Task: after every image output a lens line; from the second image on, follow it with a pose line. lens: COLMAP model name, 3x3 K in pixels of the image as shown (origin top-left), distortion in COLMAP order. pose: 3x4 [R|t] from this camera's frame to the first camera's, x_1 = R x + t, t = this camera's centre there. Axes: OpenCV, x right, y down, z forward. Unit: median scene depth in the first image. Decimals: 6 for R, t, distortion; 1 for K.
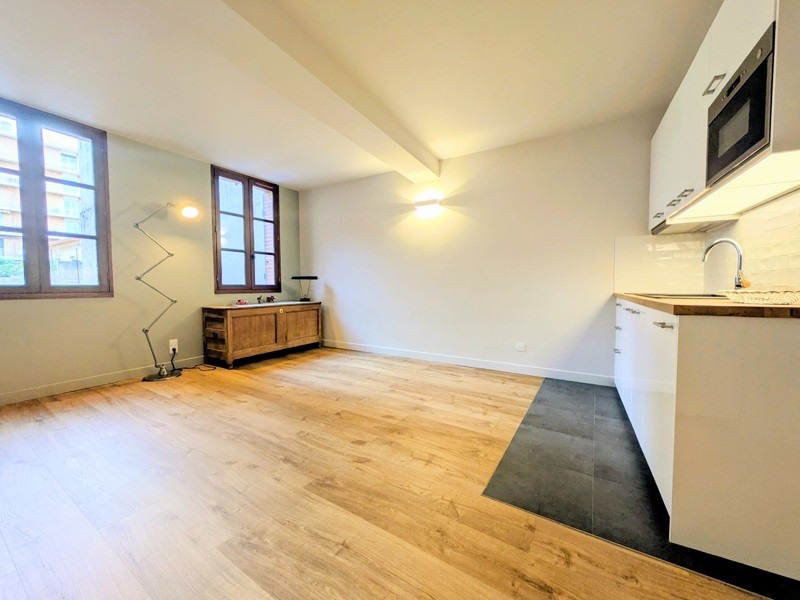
lens RADIAL K [[315.0, 0, 400.0], [0, 315.0, 300.0], [0, 0, 1]] dist [-0.000613, -0.000047]
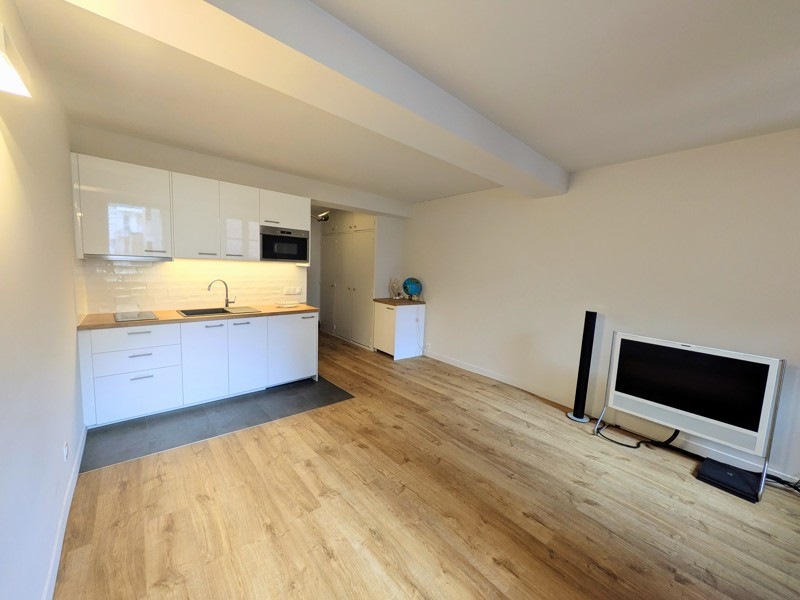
lens RADIAL K [[315.0, 0, 400.0], [0, 315.0, 300.0], [0, 0, 1]] dist [-0.000613, -0.000047]
pose [[-0.952487, -0.068779, 0.296712, -0.471750], [-0.023796, 0.987996, 0.152634, -0.314665], [-0.303648, 0.138321, -0.942690, 2.020472]]
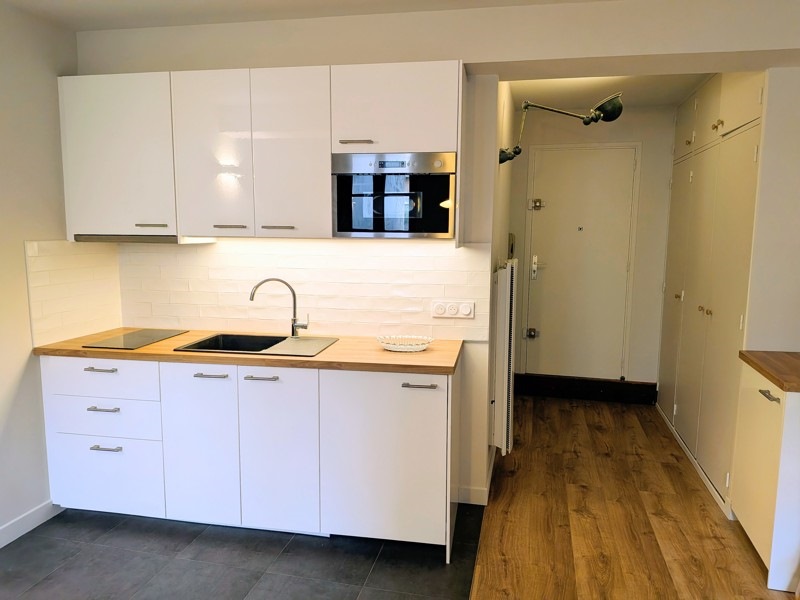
lens RADIAL K [[581.4, 0, 399.2], [0, 581.4, 295.9], [0, 0, 1]] dist [-0.000897, -0.003434]
pose [[-0.321929, -0.111021, 0.940232, -0.556845], [0.040186, 0.990603, 0.130728, -0.282995], [-0.945910, 0.079870, -0.314443, 0.972556]]
